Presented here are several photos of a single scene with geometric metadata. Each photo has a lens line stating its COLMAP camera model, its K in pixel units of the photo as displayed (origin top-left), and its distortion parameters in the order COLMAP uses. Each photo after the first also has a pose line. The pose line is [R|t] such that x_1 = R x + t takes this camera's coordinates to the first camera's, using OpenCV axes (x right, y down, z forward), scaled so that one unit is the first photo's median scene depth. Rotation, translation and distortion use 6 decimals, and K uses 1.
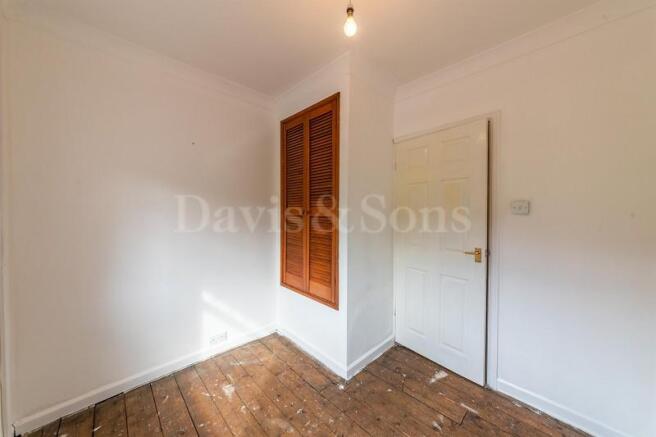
lens RADIAL K [[237.5, 0, 331.4], [0, 237.5, 213.4], [0, 0, 1]] dist [-0.010916, 0.004175]
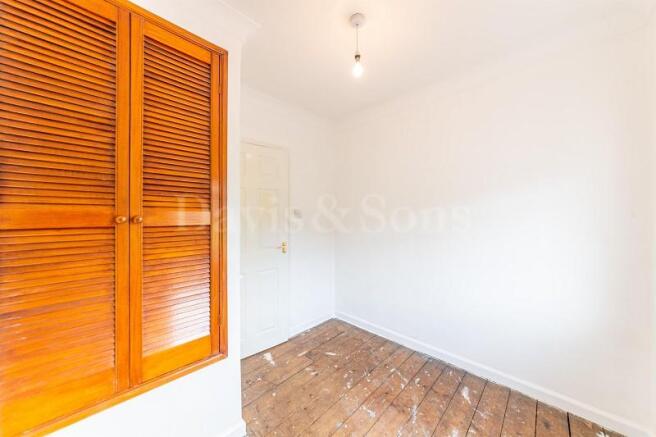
lens RADIAL K [[237.5, 0, 331.4], [0, 237.5, 213.4], [0, 0, 1]] dist [-0.010916, 0.004175]
pose [[-0.060783, 0.005858, 0.998134, -0.773245], [0.012995, 0.999903, -0.005077, -0.010754], [-0.998066, 0.012662, -0.060853, 0.809505]]
